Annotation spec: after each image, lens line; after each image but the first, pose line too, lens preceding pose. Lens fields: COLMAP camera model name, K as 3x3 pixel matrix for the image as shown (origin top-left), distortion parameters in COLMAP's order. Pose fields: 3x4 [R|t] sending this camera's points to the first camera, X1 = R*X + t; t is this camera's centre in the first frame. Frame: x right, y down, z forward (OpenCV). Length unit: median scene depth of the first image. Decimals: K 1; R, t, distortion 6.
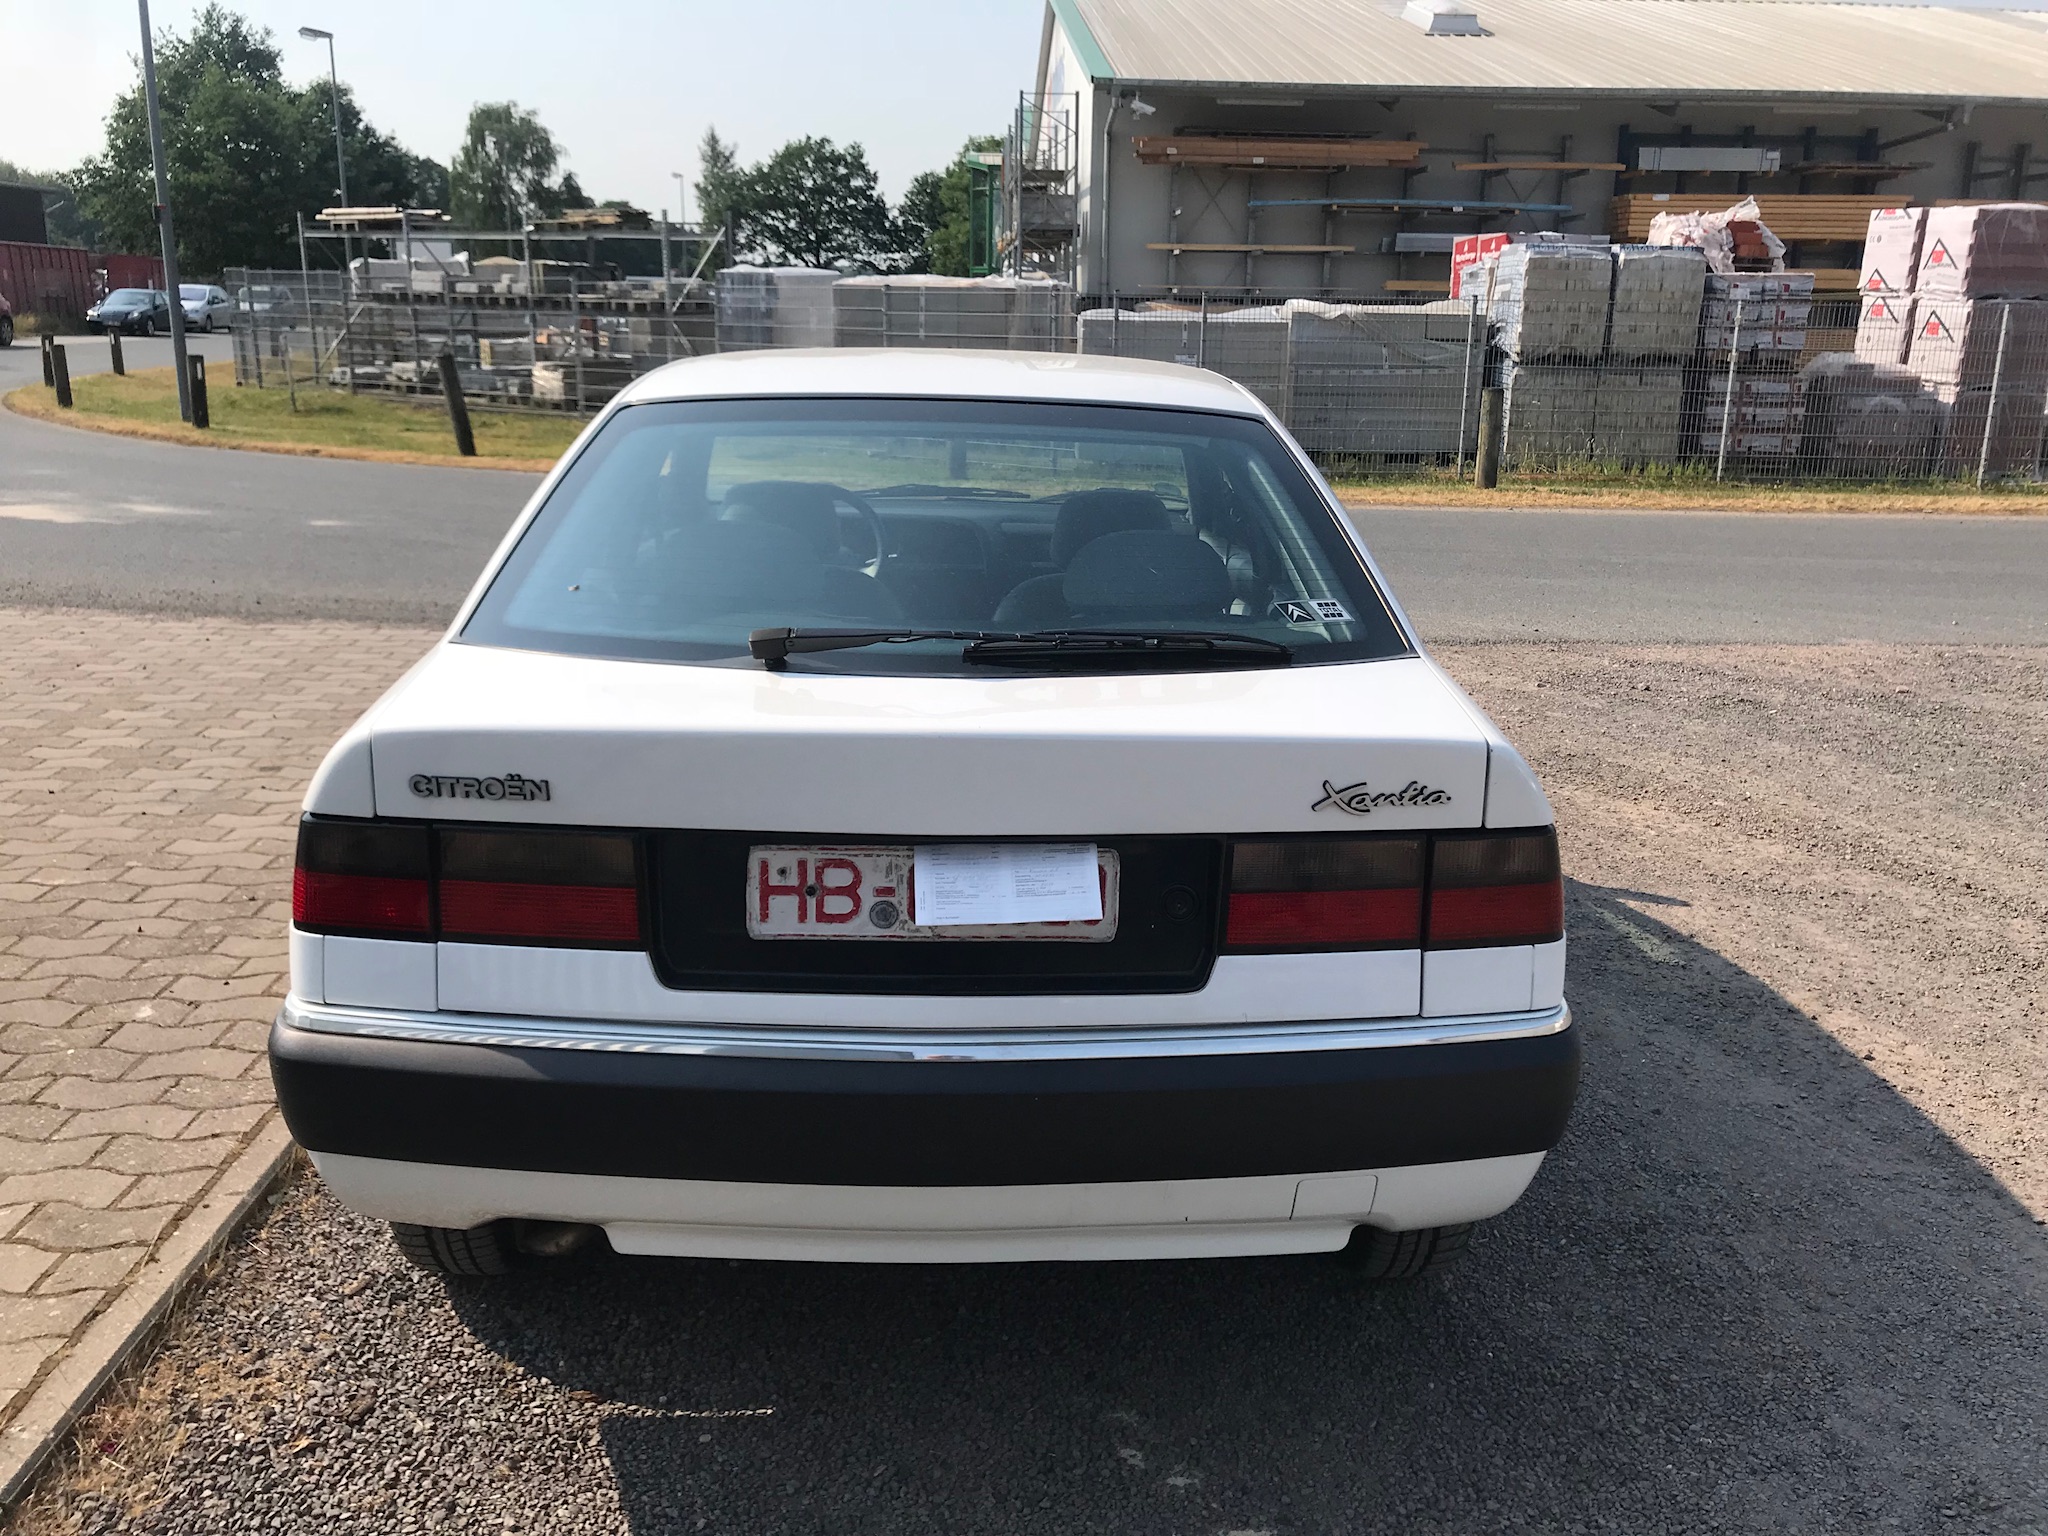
lens RADIAL K [[1652.1, 0, 1008.6], [0, 1652.1, 772.7], [0, 0, 1]] dist [0.002677, -0.019630]
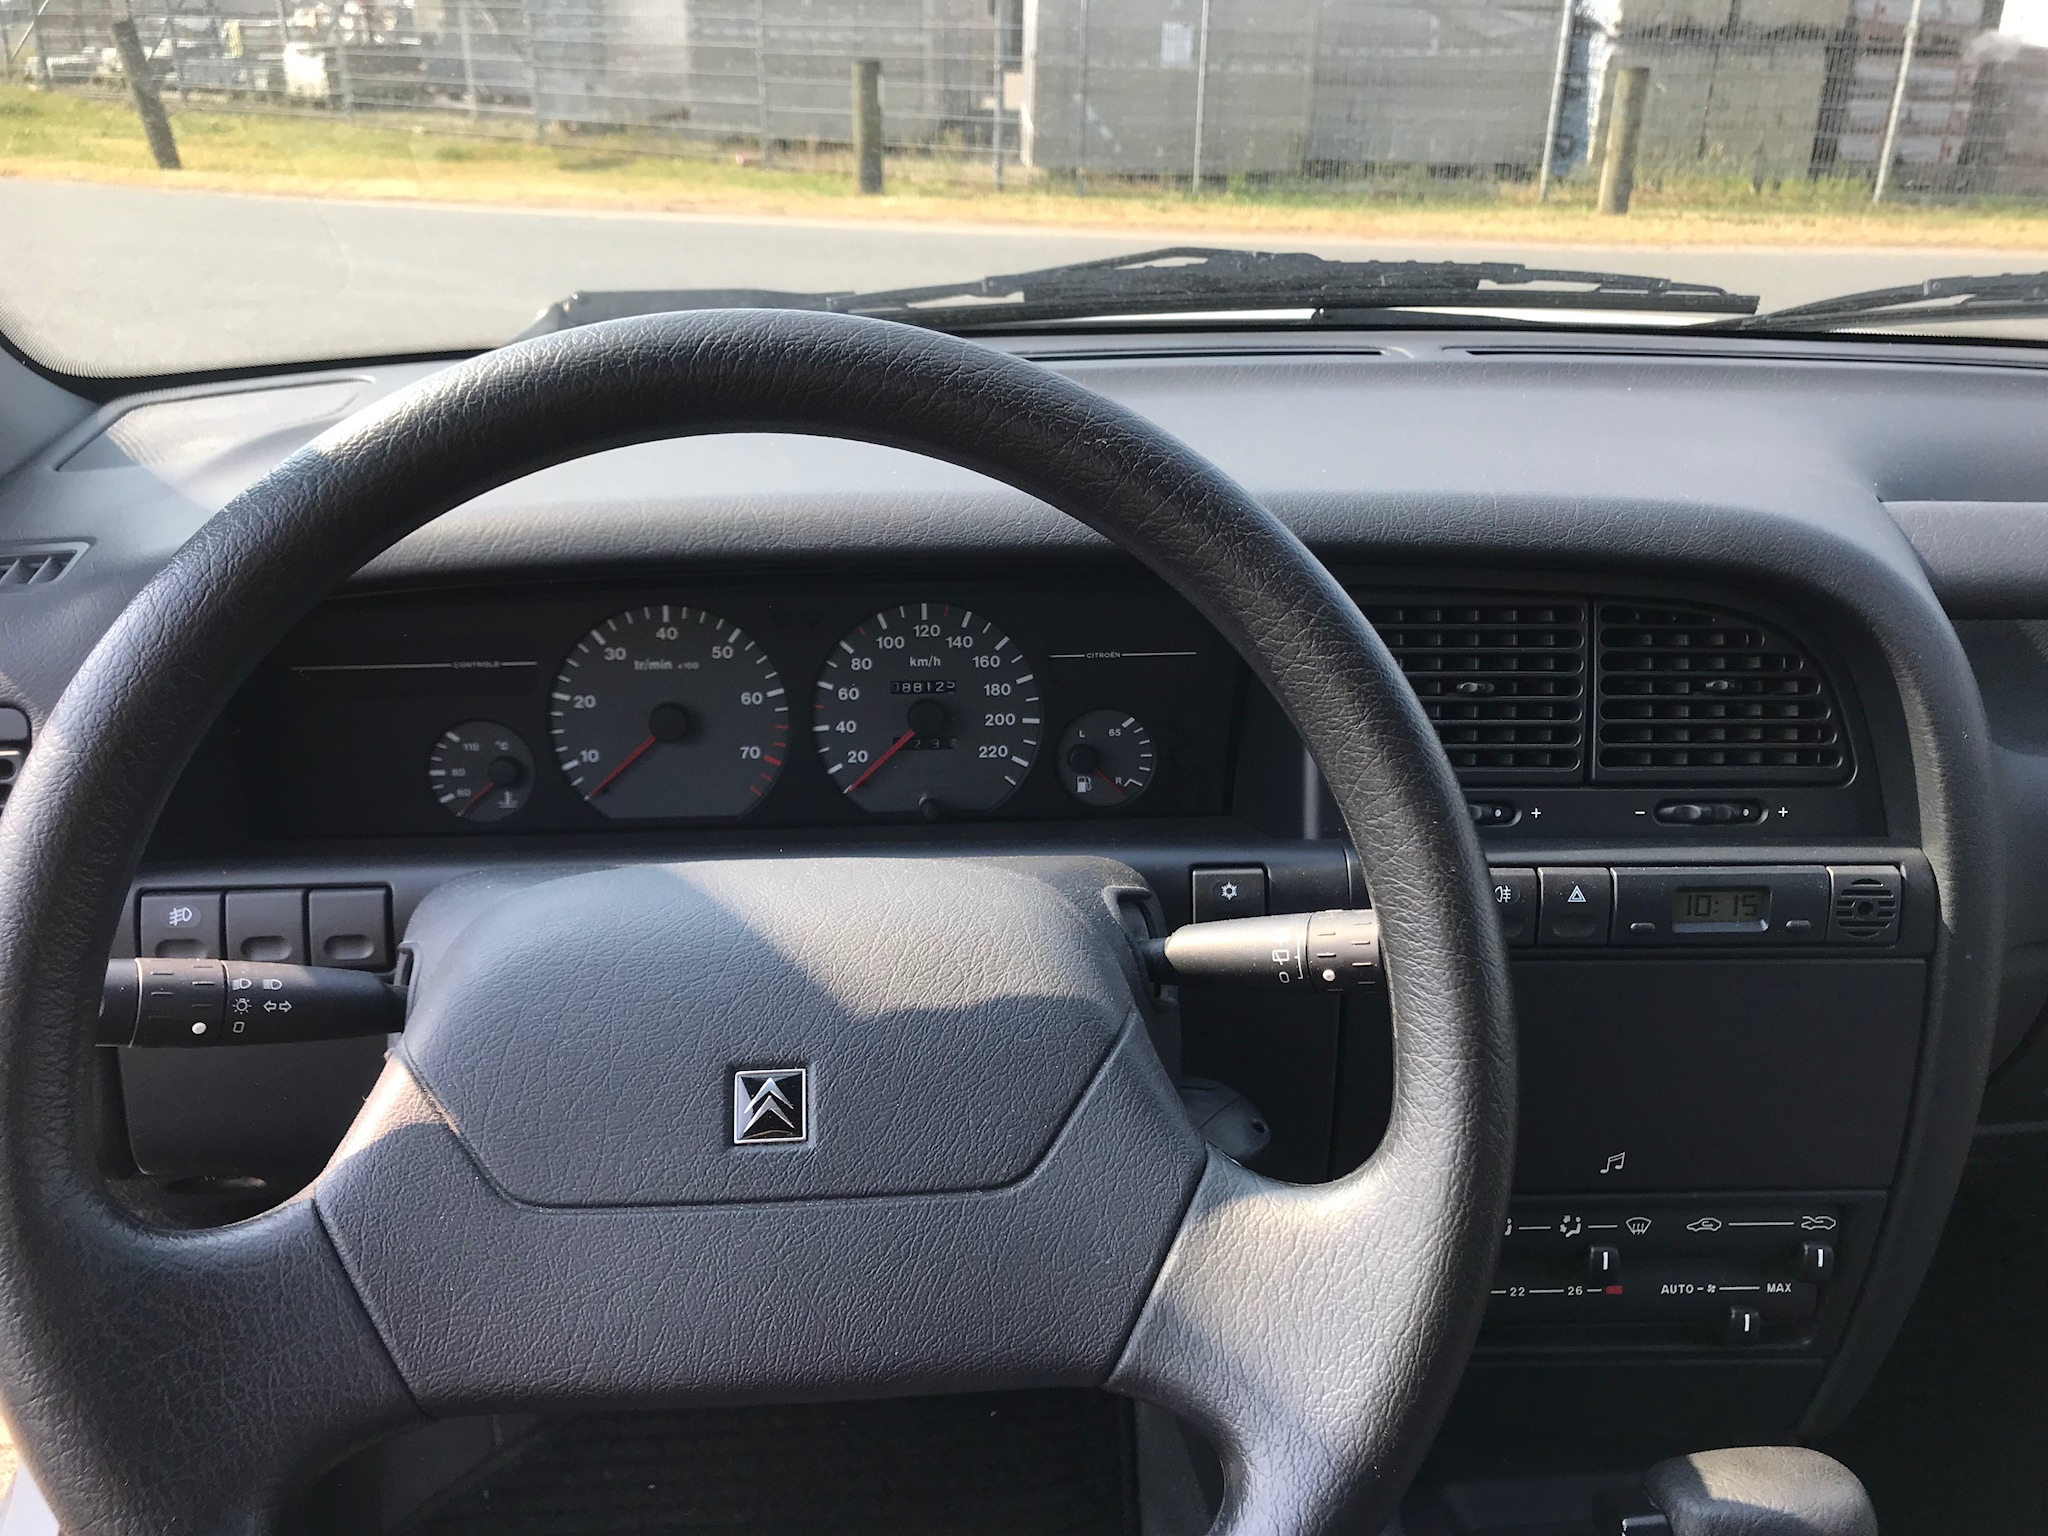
lens RADIAL K [[1652.1, 0, 1017.8], [0, 1652.1, 766.9], [0, 0, 1]] dist [0.002677, -0.019630]
pose [[0.996302, -0.030326, 0.080395, -0.021445], [0.017564, 0.987768, 0.154936, -0.032113], [-0.084111, -0.152951, 0.984648, 0.177560]]
